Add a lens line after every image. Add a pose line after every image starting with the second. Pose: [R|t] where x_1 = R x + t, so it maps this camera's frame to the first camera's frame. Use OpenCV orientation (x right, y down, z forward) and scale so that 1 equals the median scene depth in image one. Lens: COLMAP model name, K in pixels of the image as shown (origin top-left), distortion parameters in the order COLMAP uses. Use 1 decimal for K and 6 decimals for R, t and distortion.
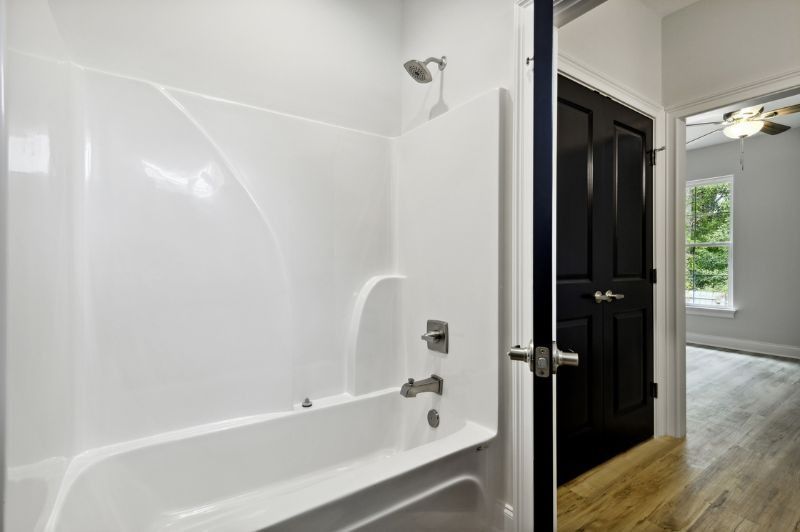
lens RADIAL K [[374.3, 0, 403.8], [0, 374.3, 264.9], [0, 0, 1]] dist [0.003416, 0.000637]
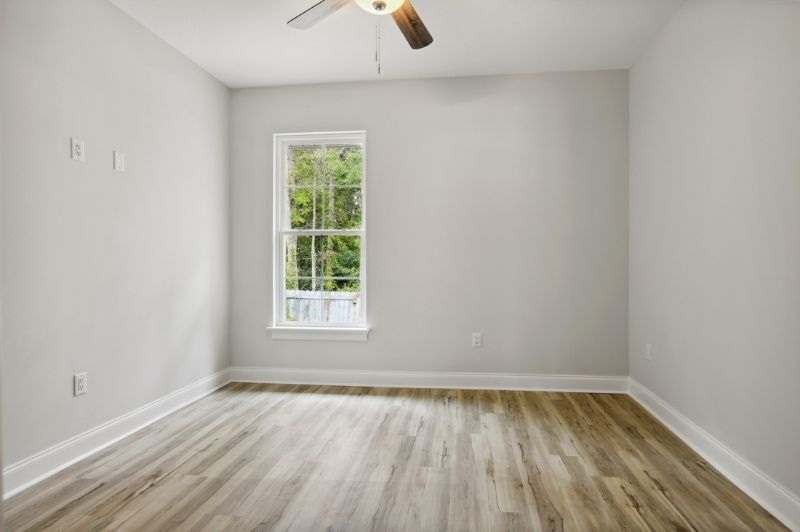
lens RADIAL K [[374.3, 0, 403.8], [0, 374.3, 264.9], [0, 0, 1]] dist [0.003416, 0.000637]
pose [[0.683661, -0.006897, 0.729768, 0.328459], [0.001527, 0.999967, 0.008020, -0.002991], [-0.729799, -0.004369, 0.683648, 0.372255]]
